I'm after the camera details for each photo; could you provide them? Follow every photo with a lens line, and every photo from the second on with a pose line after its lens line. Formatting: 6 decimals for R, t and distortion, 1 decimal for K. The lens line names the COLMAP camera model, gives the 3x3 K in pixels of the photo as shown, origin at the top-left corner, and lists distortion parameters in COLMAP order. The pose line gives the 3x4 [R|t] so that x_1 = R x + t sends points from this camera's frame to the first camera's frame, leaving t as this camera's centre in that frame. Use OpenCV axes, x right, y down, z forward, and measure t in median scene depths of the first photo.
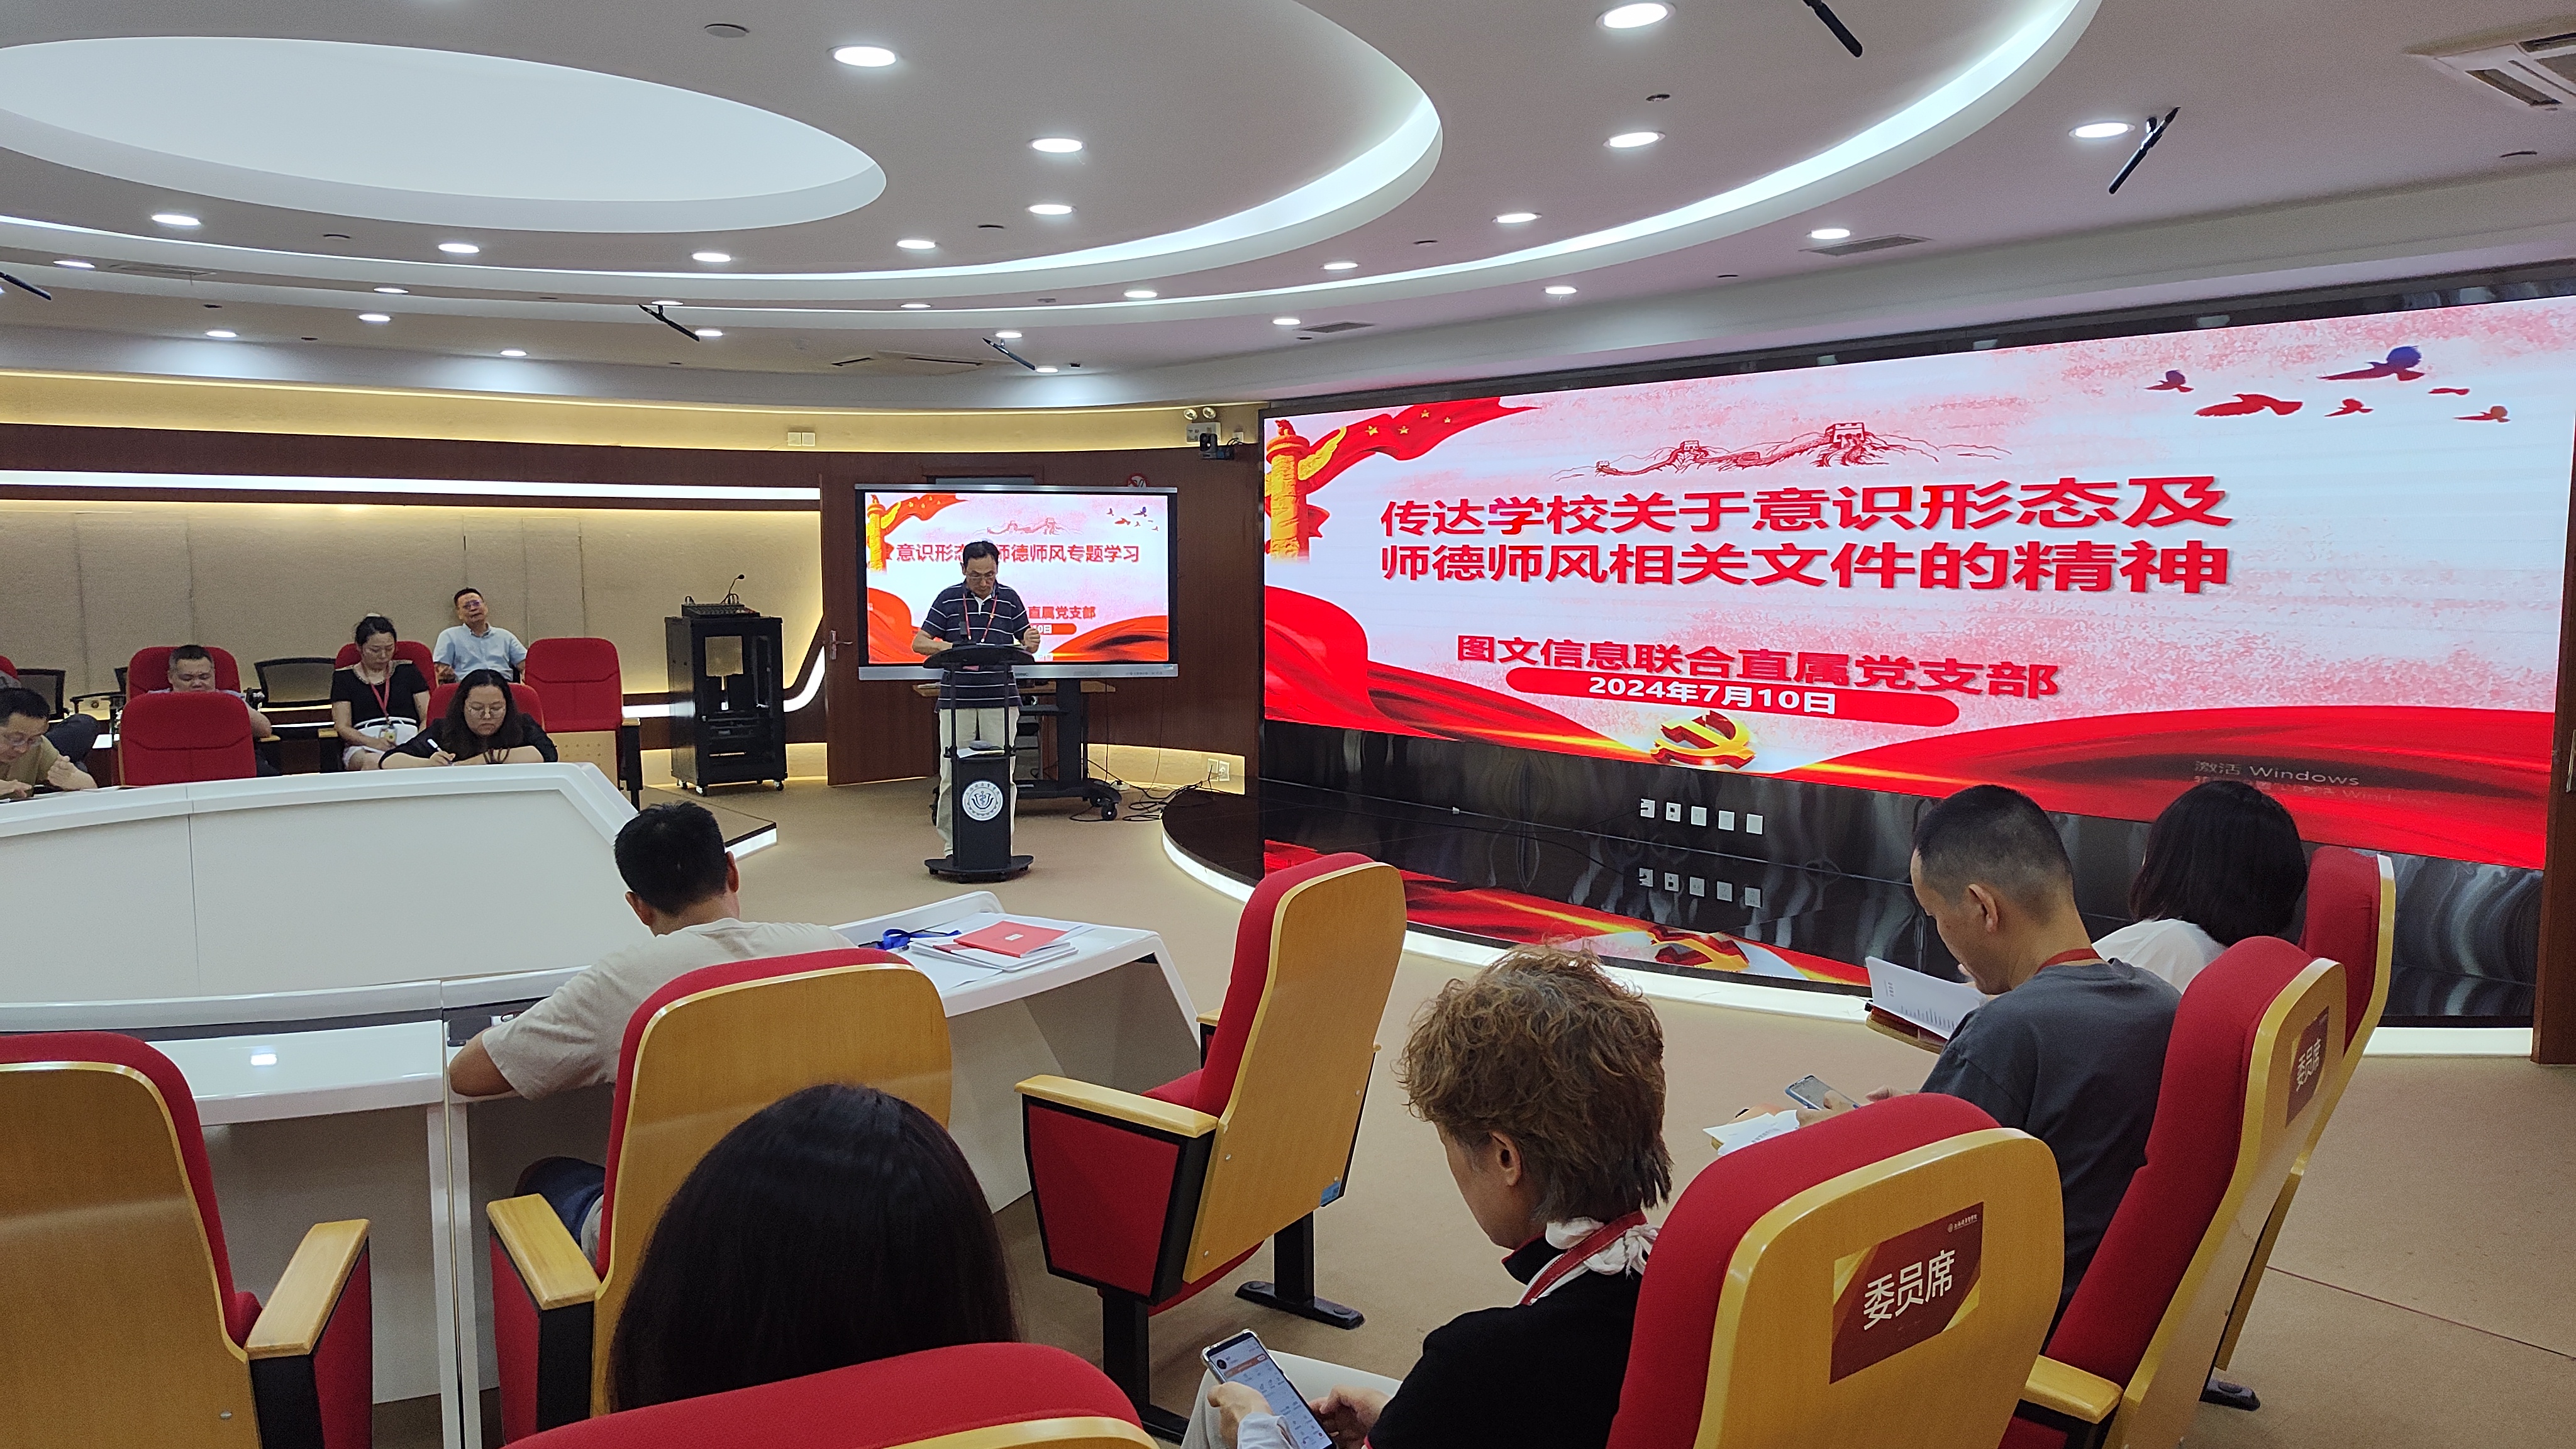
lens RADIAL K [[1730.0, 0, 1285.6], [0, 1730.0, 703.3], [0, 0, 1]] dist [0.008452, 0.000786]
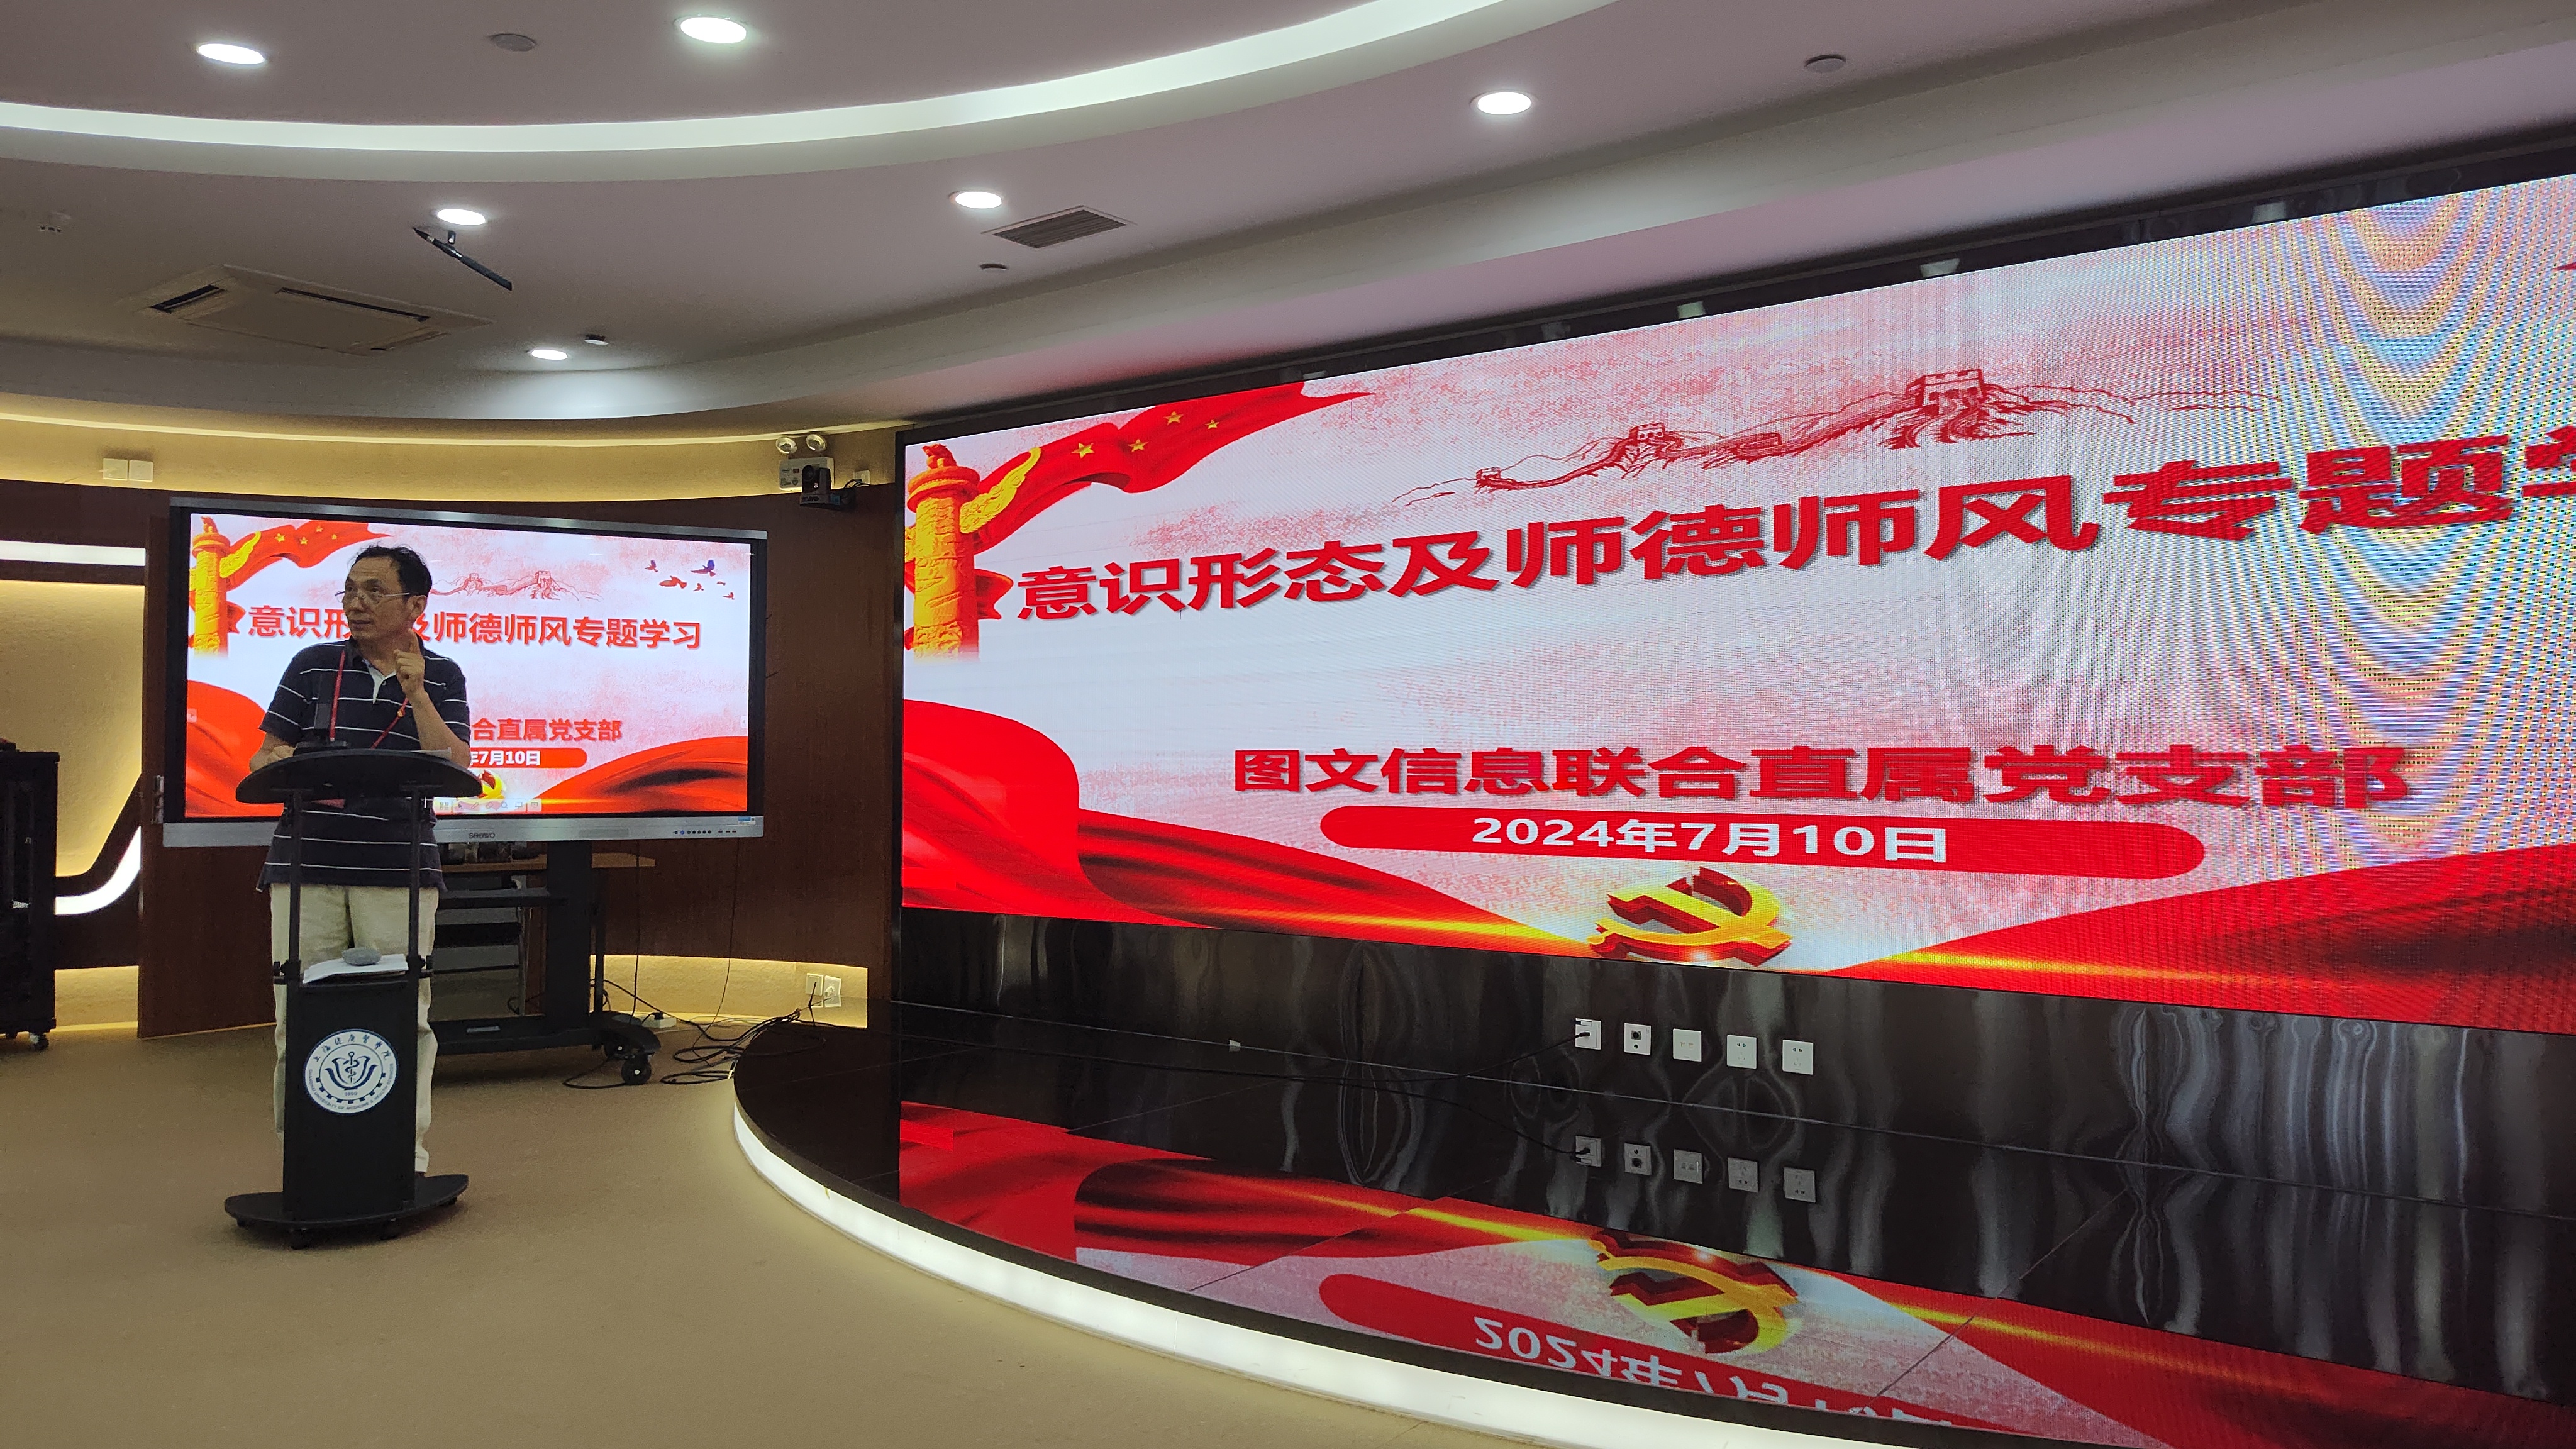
lens RADIAL K [[1730.0, 0, 1285.6], [0, 1730.0, 703.3], [0, 0, 1]] dist [0.008452, 0.000786]
pose [[0.970831, 0.008565, 0.239610, -0.033479], [0.020065, 0.992954, -0.116791, 0.013962], [-0.238922, 0.118192, 0.963819, 0.403284]]
